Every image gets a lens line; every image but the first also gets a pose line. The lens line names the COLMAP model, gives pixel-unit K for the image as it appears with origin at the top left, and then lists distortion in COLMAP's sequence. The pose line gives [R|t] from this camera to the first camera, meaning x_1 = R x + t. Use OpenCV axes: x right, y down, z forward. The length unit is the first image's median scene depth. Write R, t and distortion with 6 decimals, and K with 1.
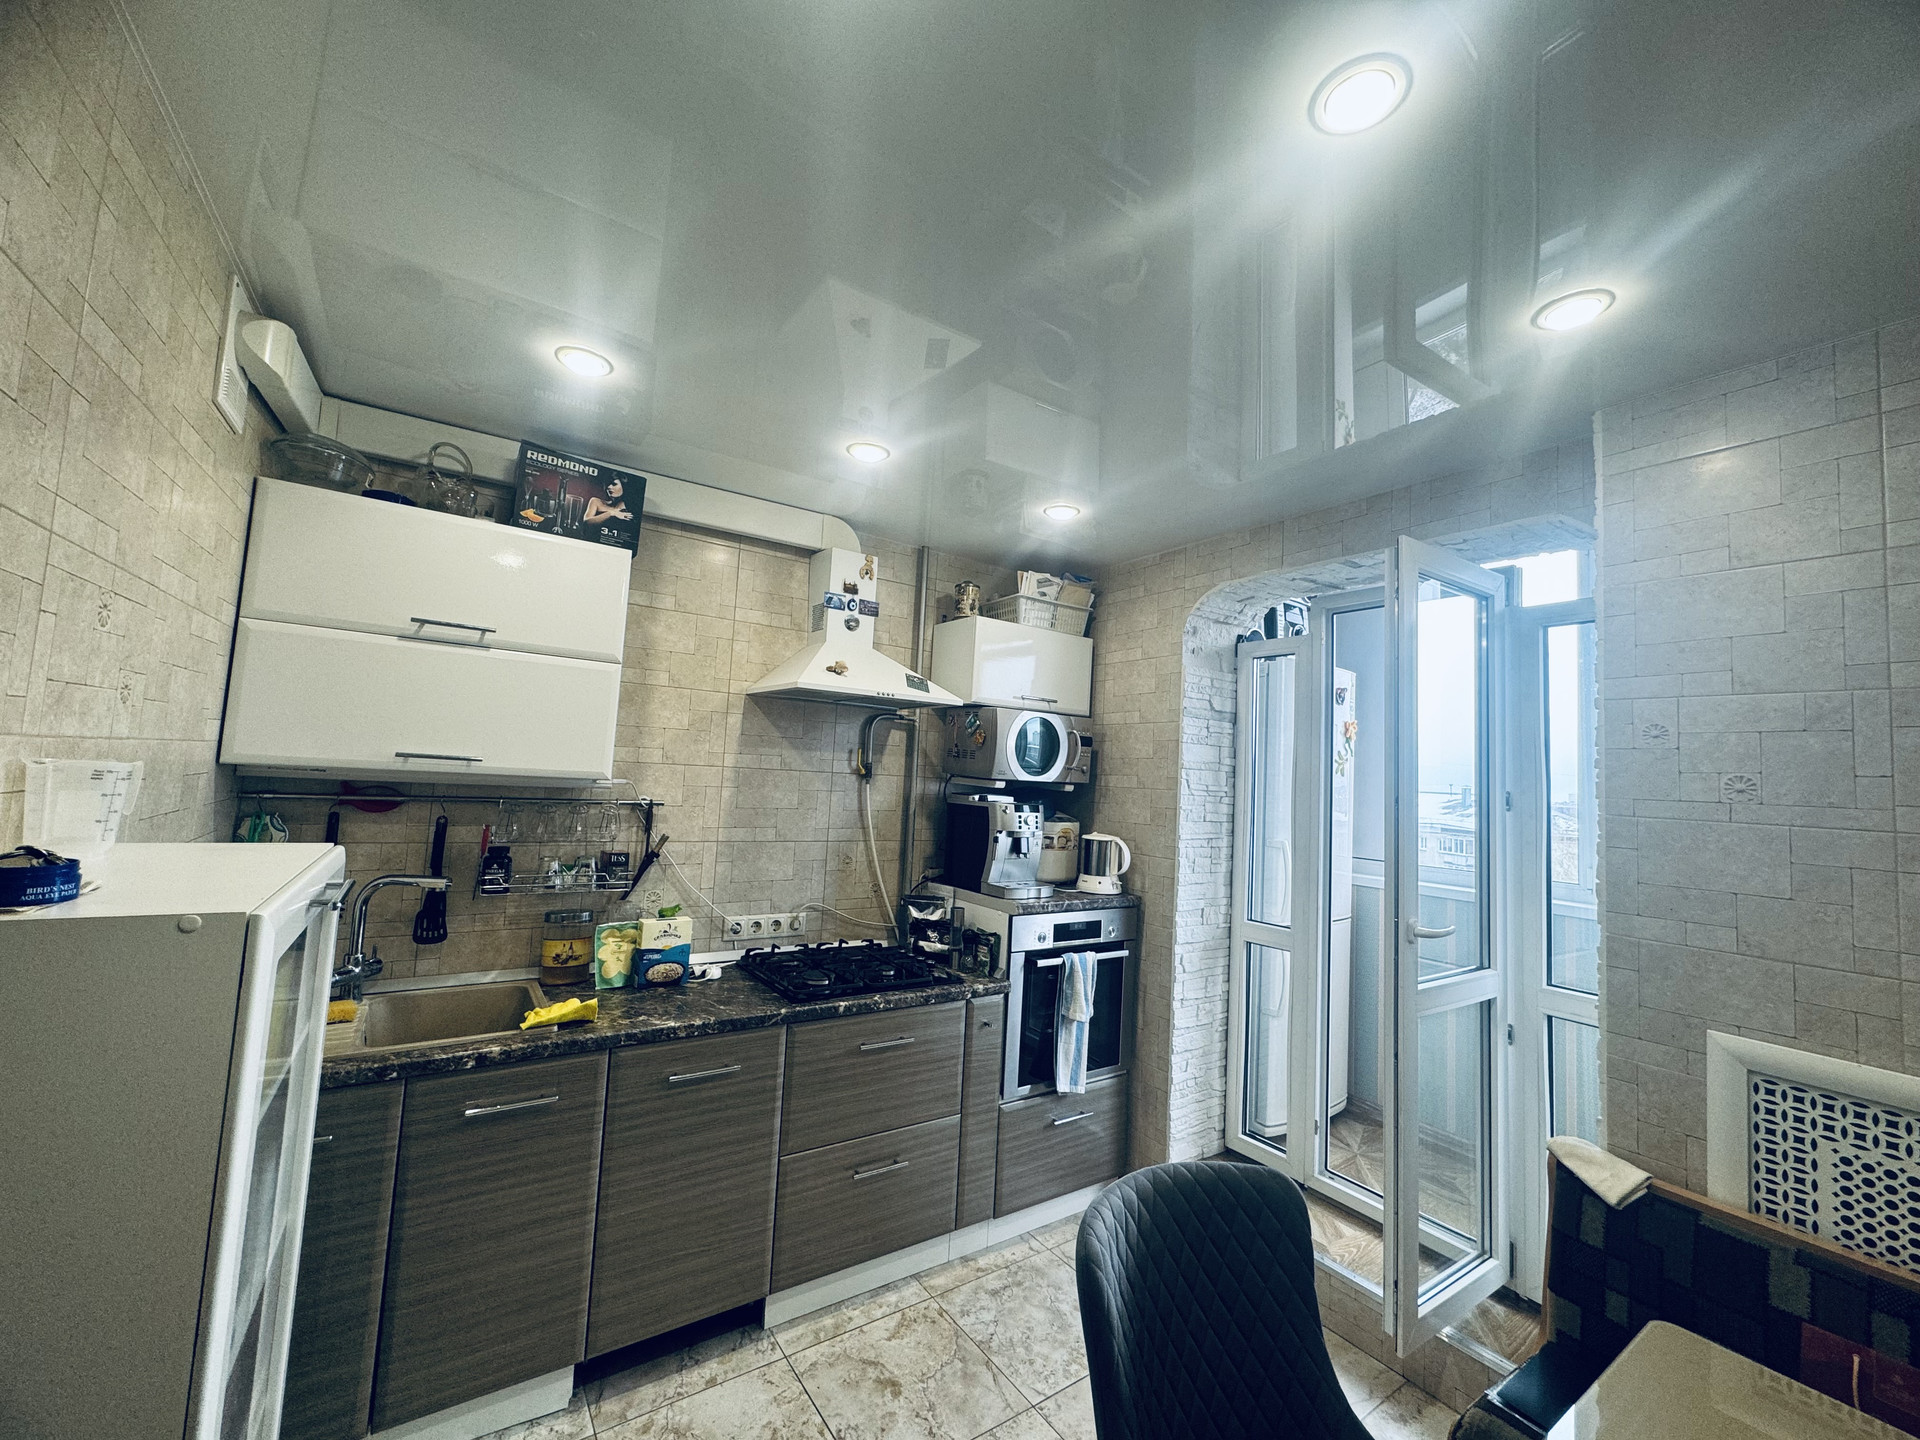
lens RADIAL K [[764.6, 0, 958.6], [0, 764.6, 717.6], [0, 0, 1]] dist [-0.003063, 0.000724]
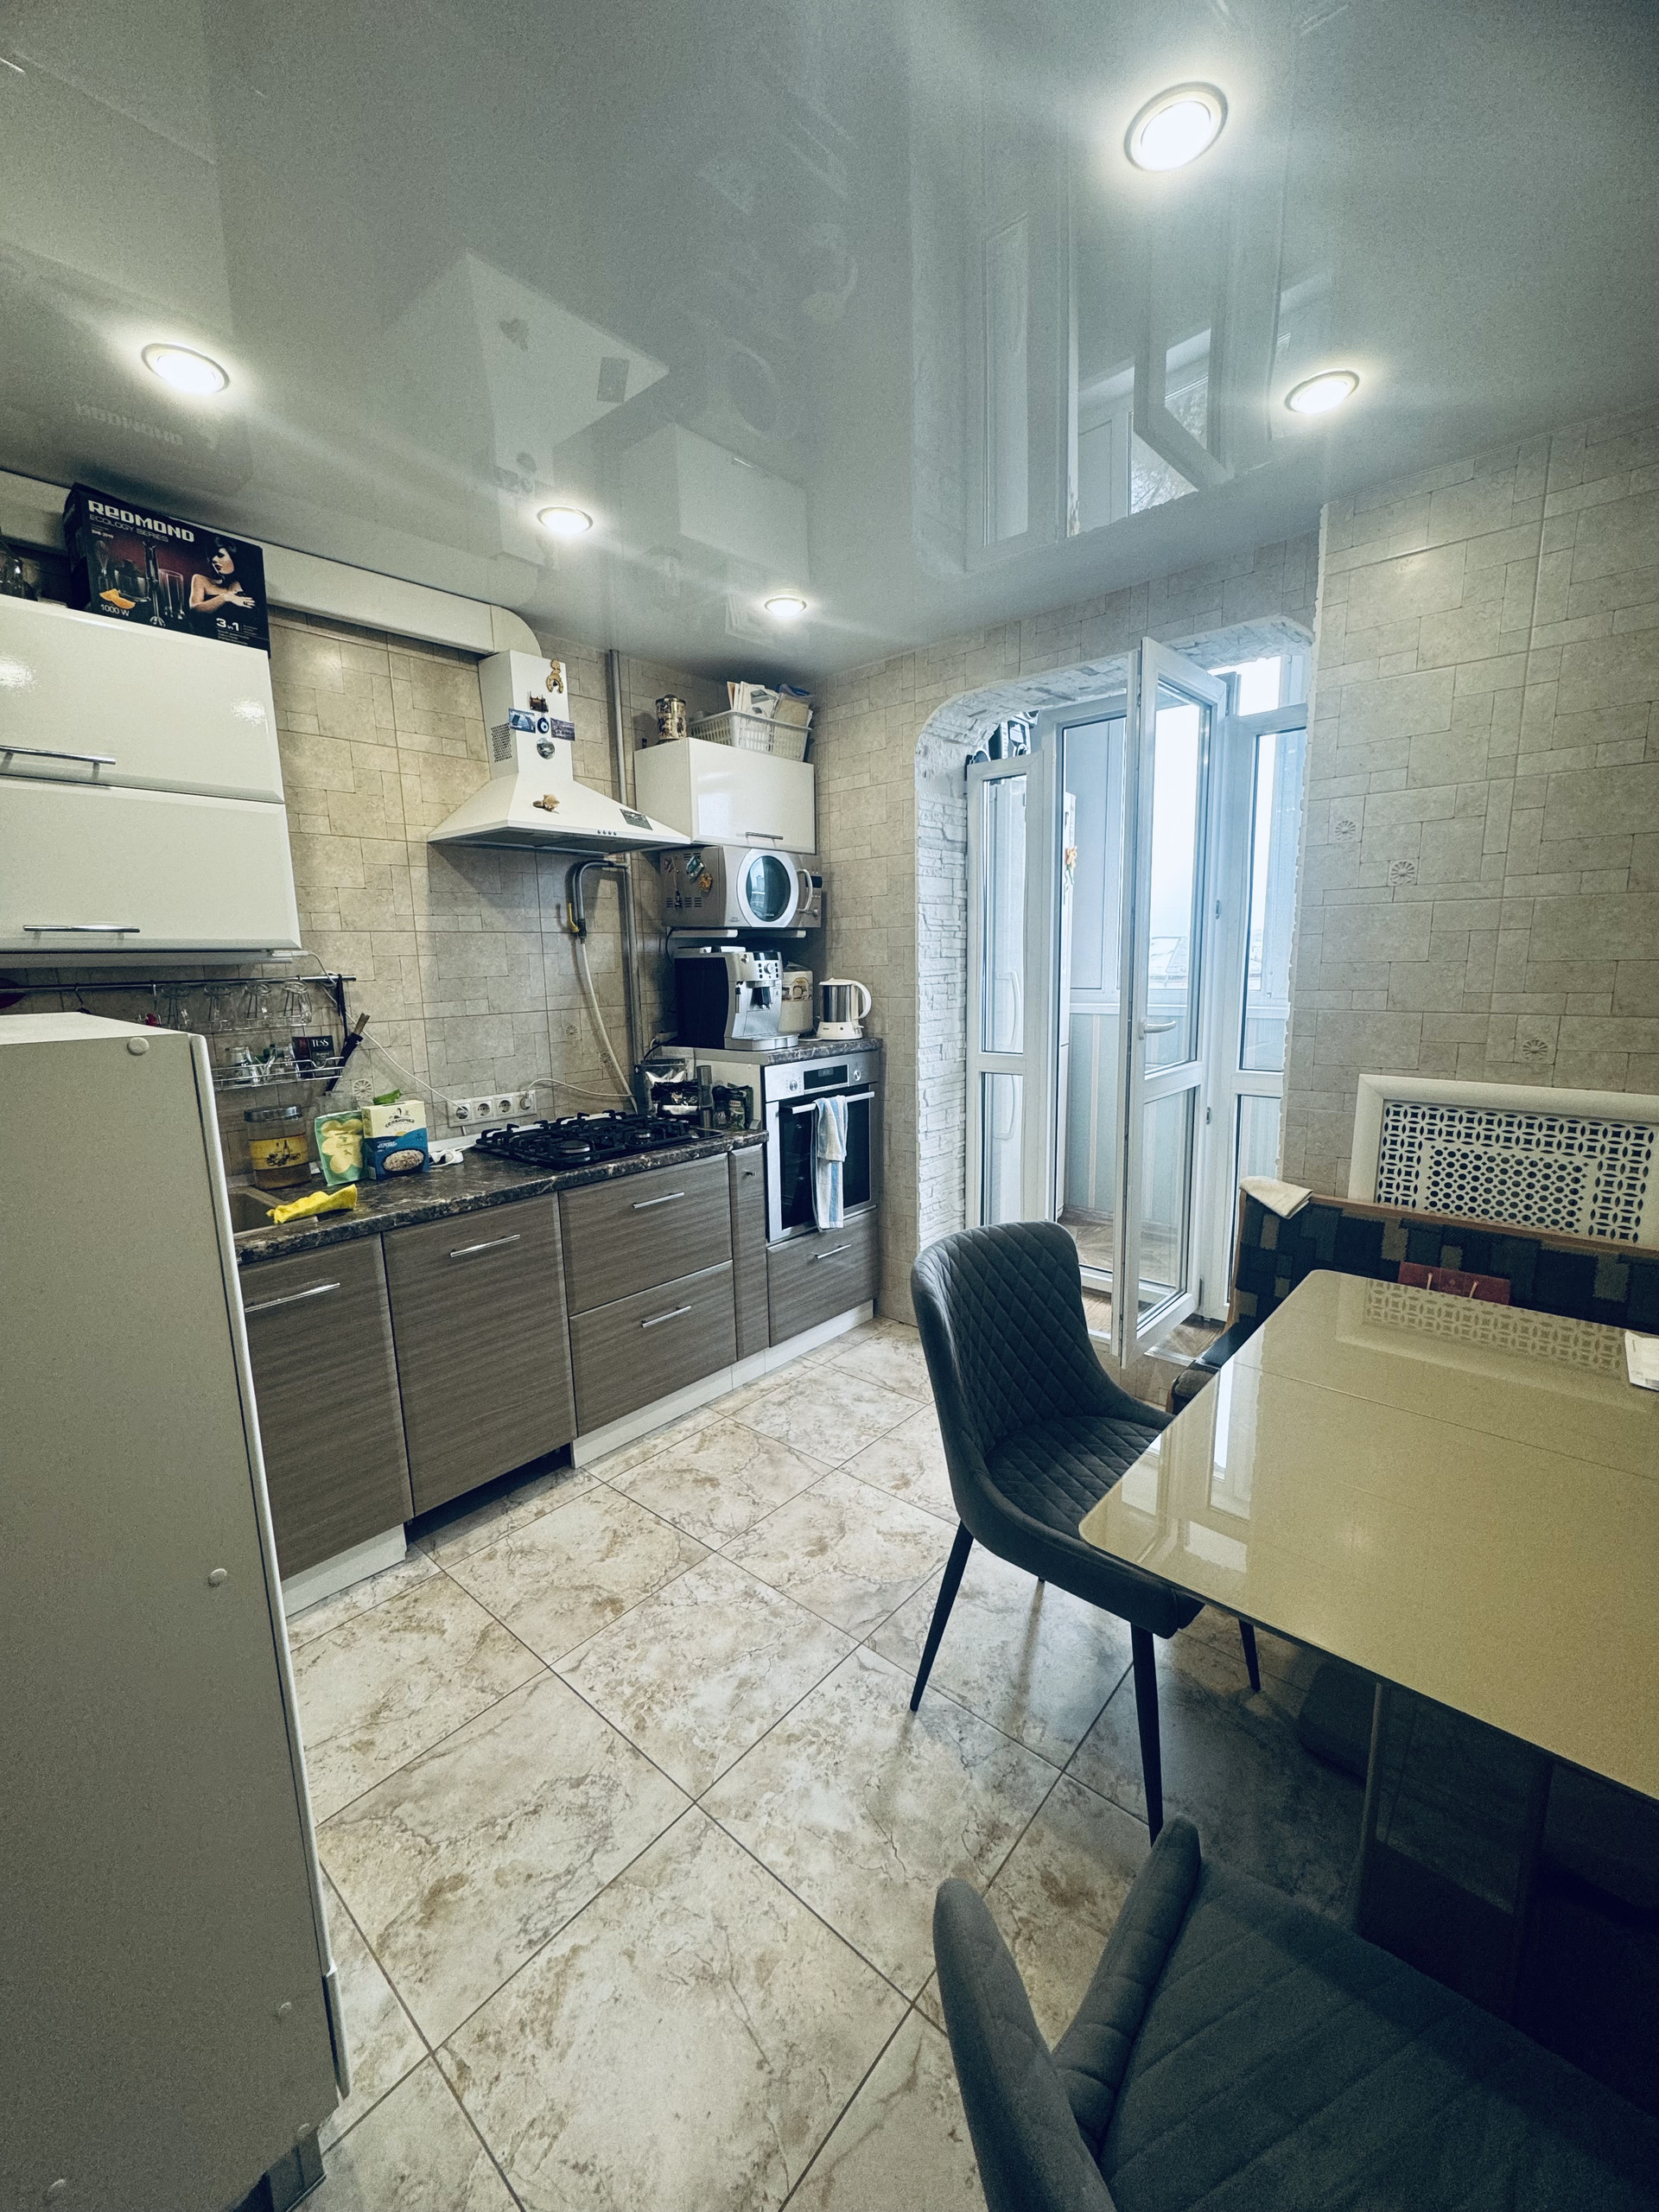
lens RADIAL K [[880.9, 0, 831.8], [0, 880.9, 1105.4], [0, 0, 1]] dist [-0.003063, 0.000724]
pose [[0.966029, -0.114510, 0.231678, -0.121593], [0.053569, 0.965730, 0.253959, 0.030327], [-0.252820, -0.232921, 0.939058, -0.092209]]
